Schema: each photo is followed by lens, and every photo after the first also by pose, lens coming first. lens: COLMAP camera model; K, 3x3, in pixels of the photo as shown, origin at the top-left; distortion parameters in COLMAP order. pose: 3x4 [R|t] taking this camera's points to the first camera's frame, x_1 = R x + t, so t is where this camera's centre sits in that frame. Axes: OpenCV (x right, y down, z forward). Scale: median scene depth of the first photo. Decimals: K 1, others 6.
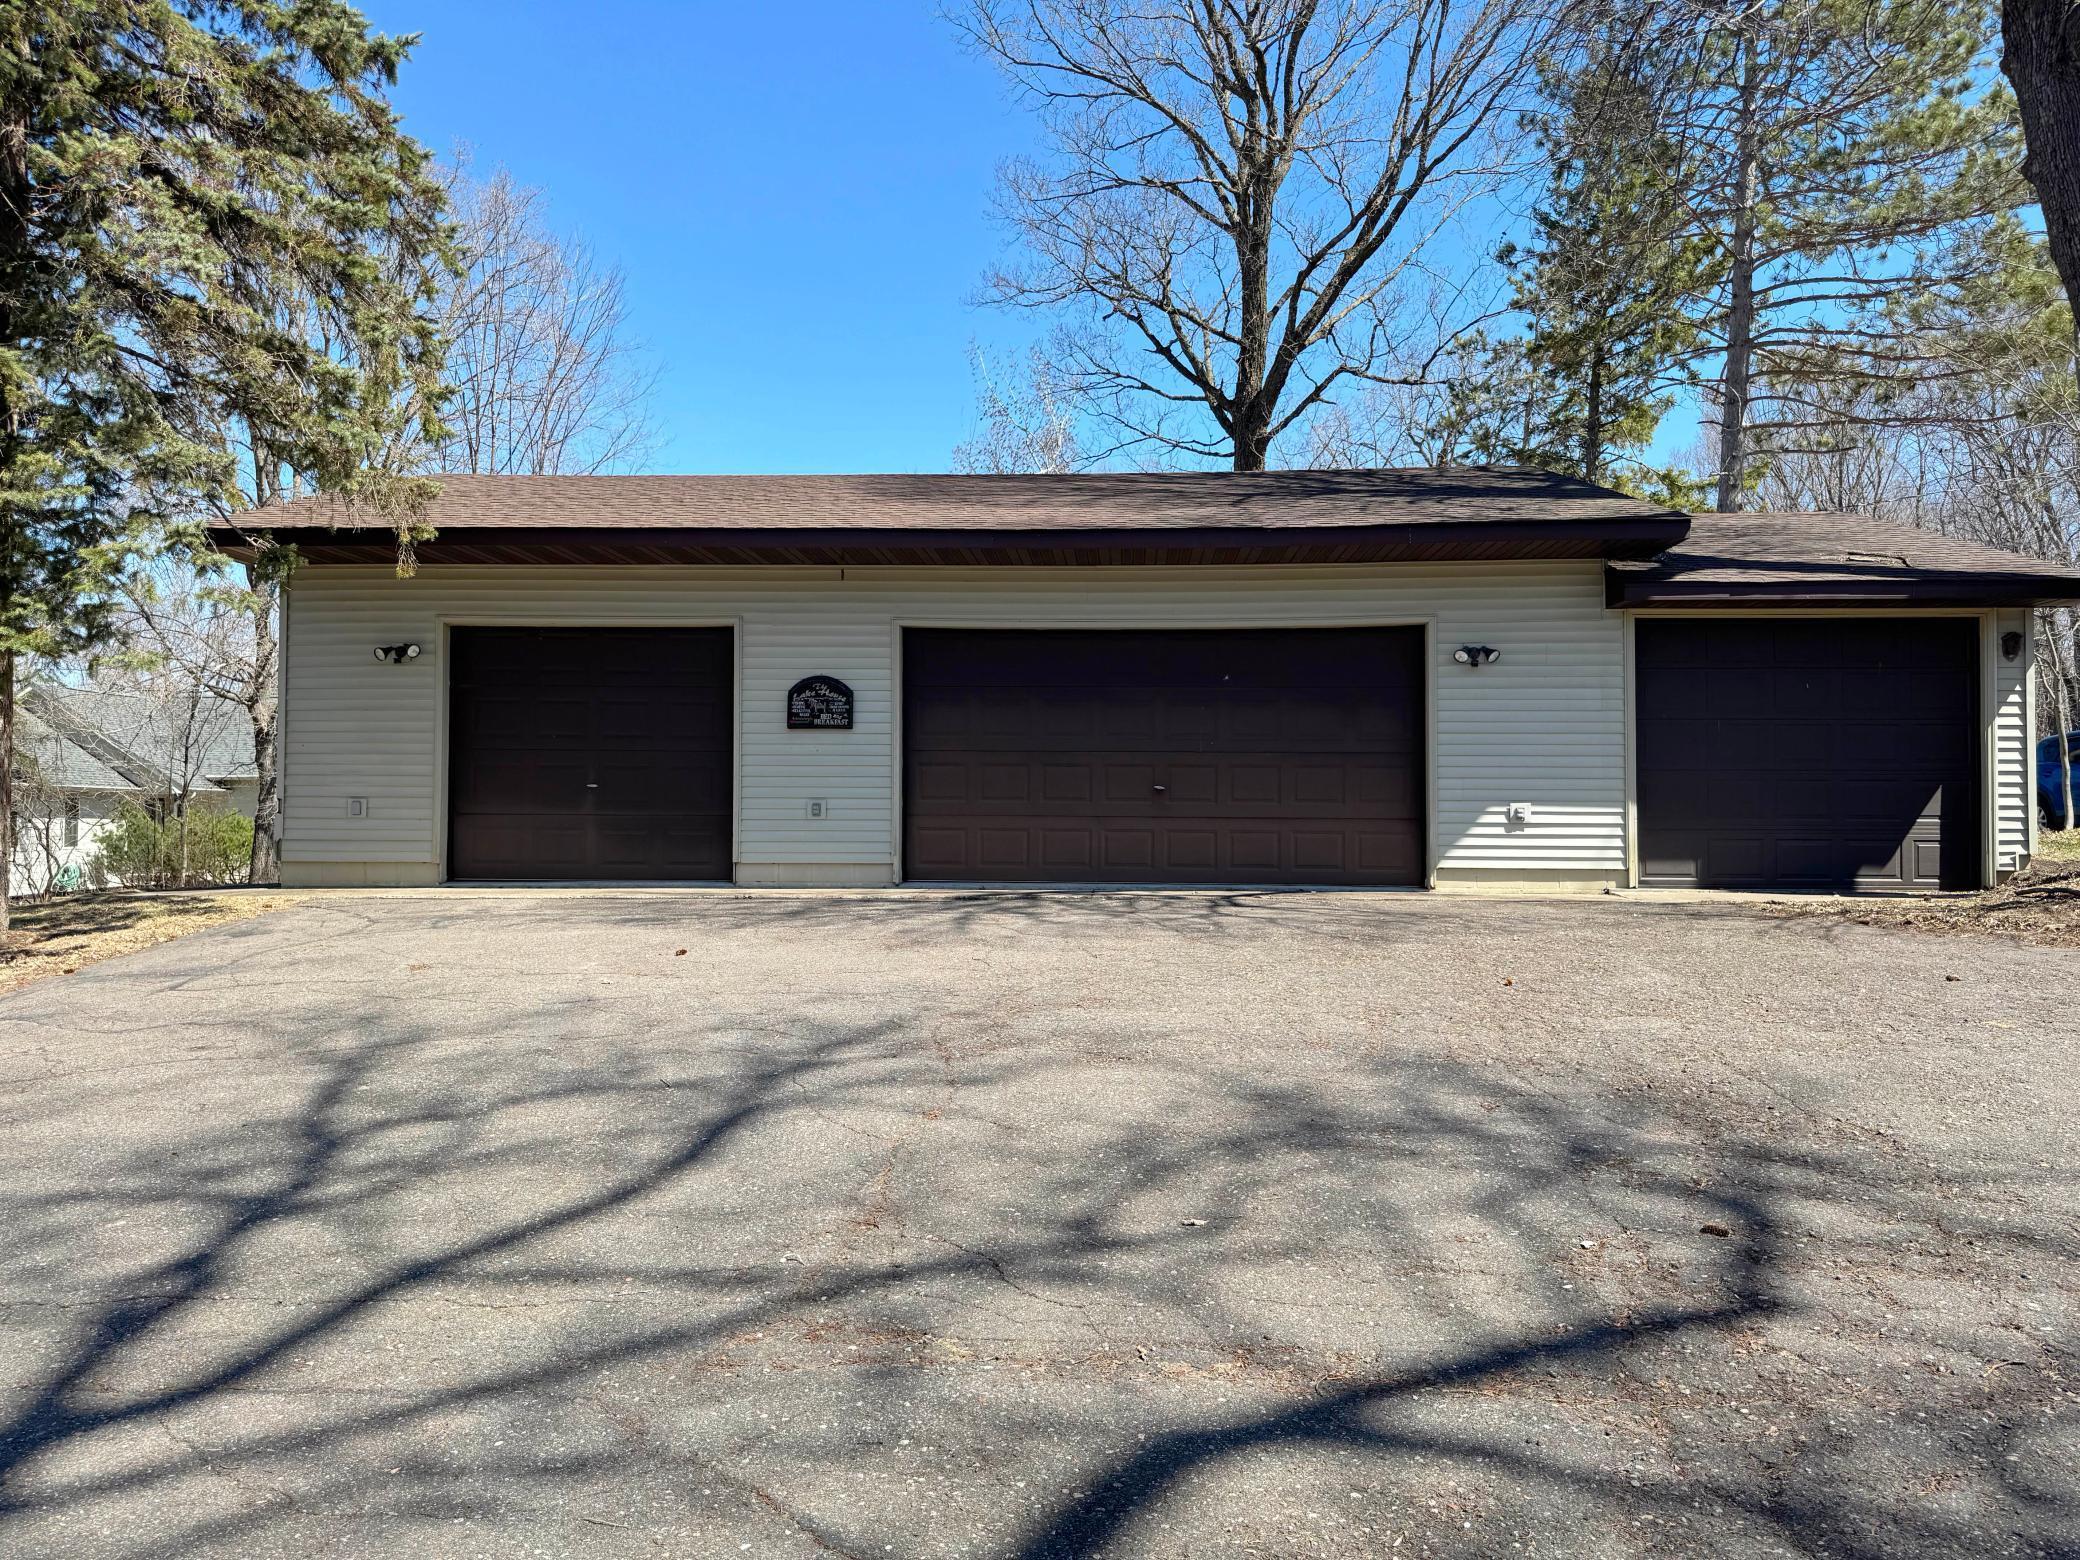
lens RADIAL K [[1442.9, 0, 1040.0], [0, 1442.9, 780.0], [0, 0, 1]] dist [0.138707, -0.200752]
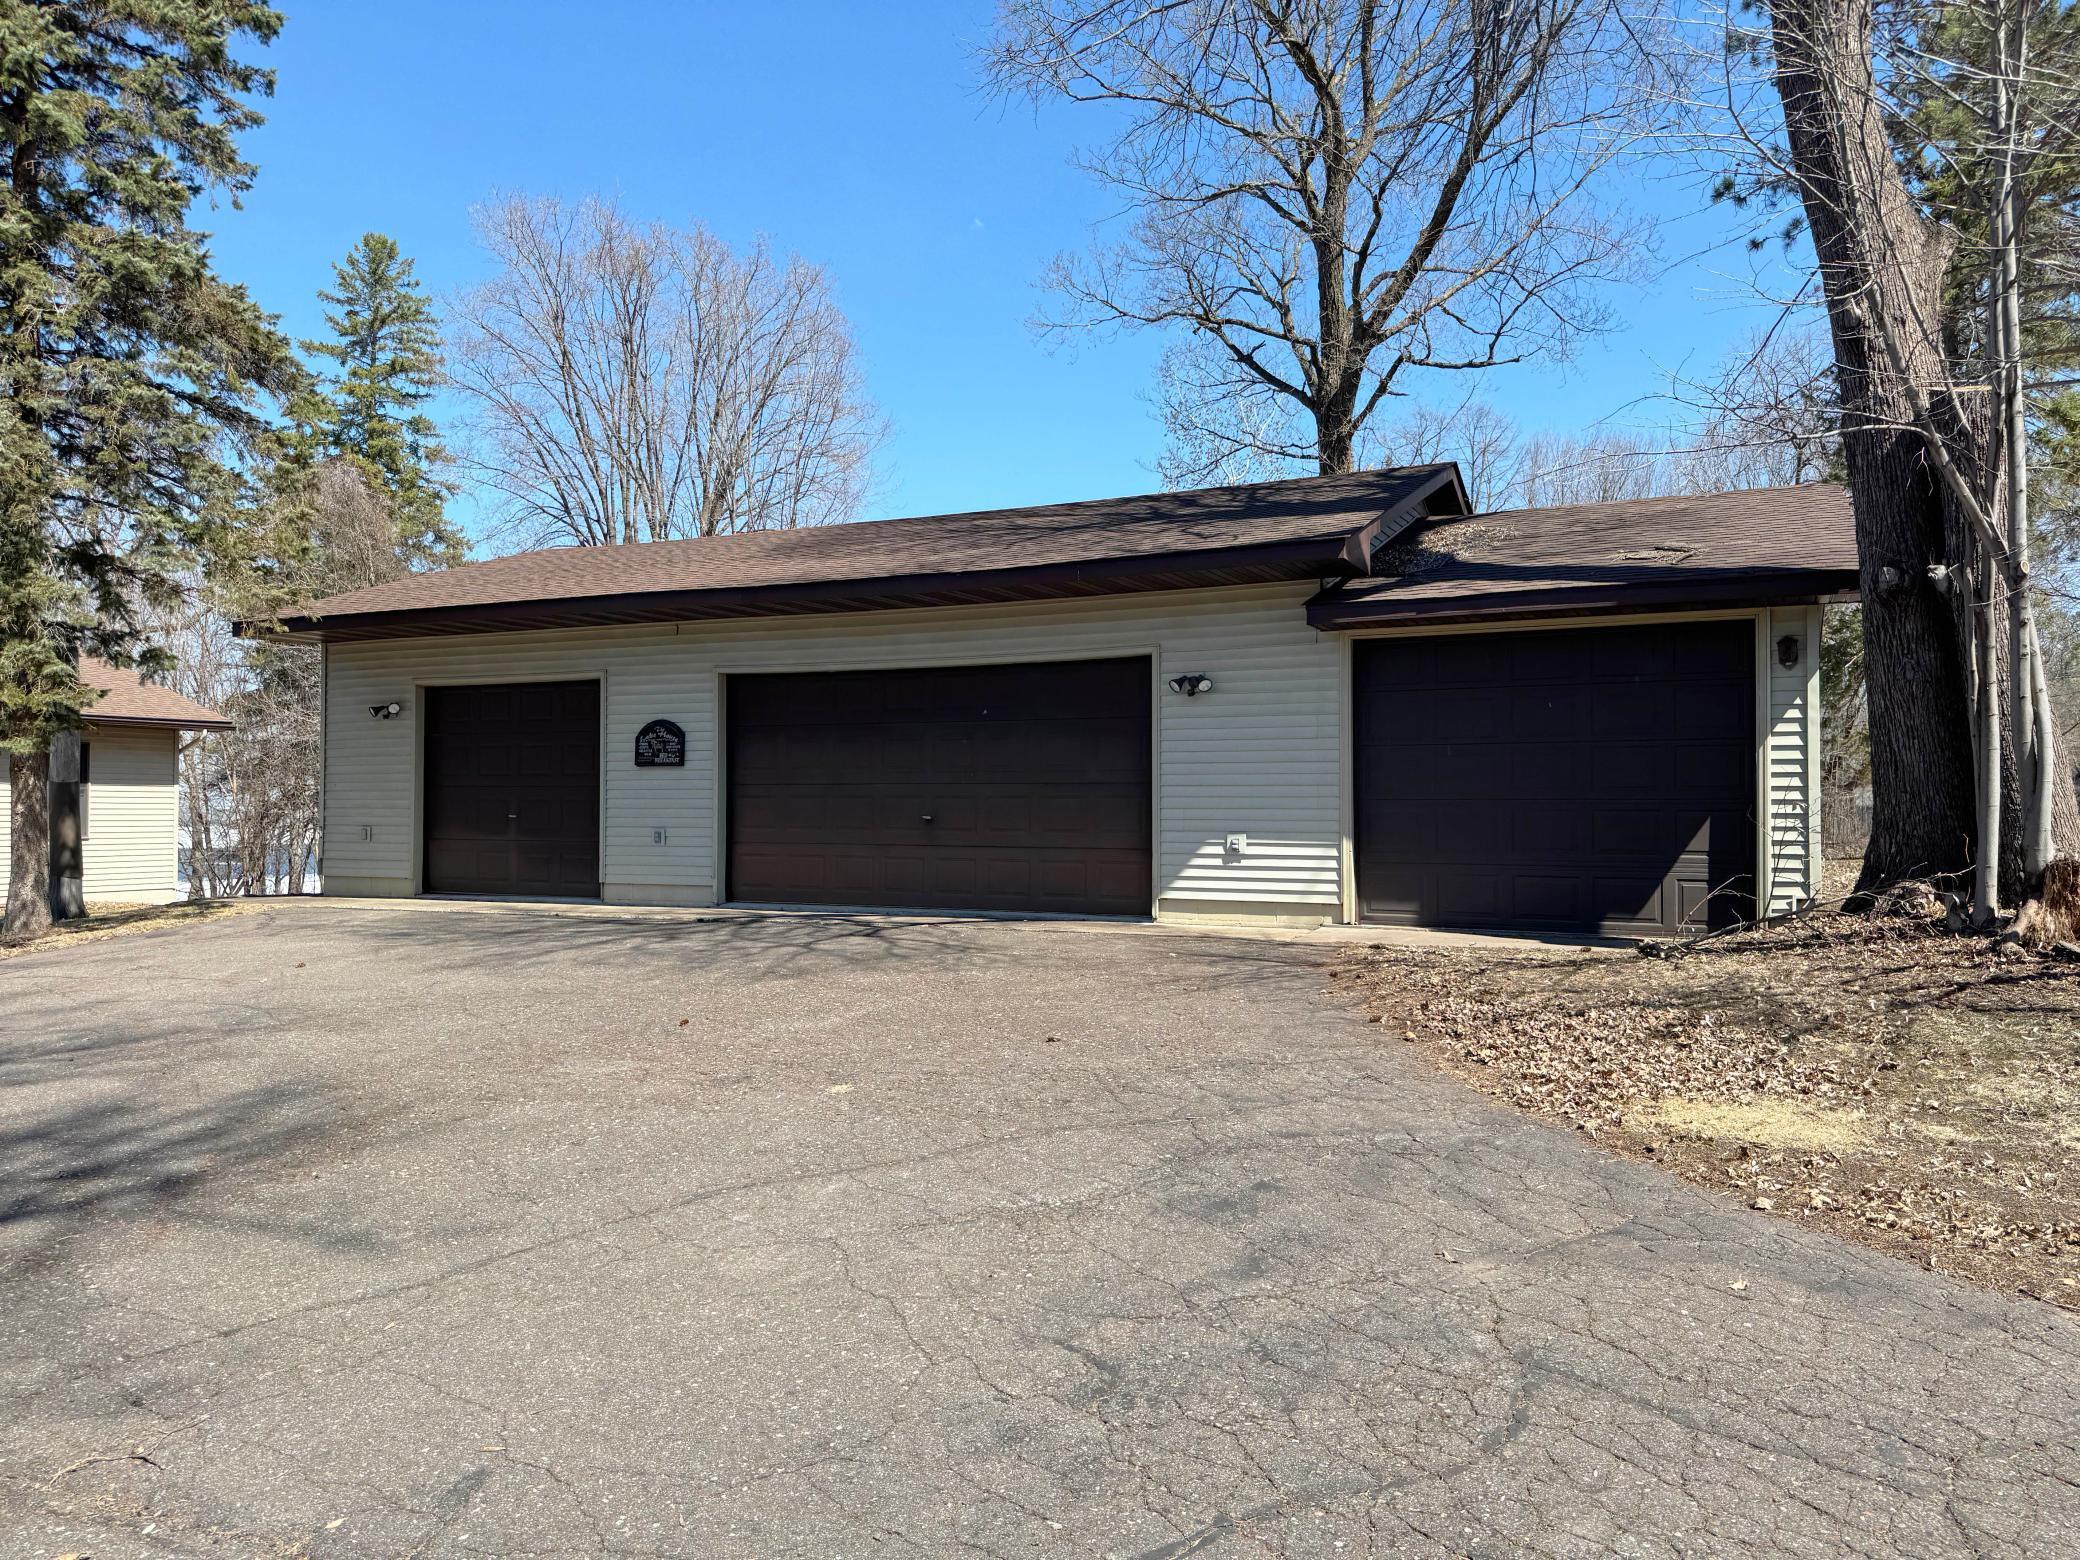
lens RADIAL K [[1442.9, 0, 1040.0], [0, 1442.9, 780.0], [0, 0, 1]] dist [0.138707, -0.200752]
pose [[0.926334, -0.010476, -0.376558, 0.557887], [0.012655, 0.999914, 0.003313, -0.024607], [0.376491, -0.007834, 0.926387, 0.052686]]
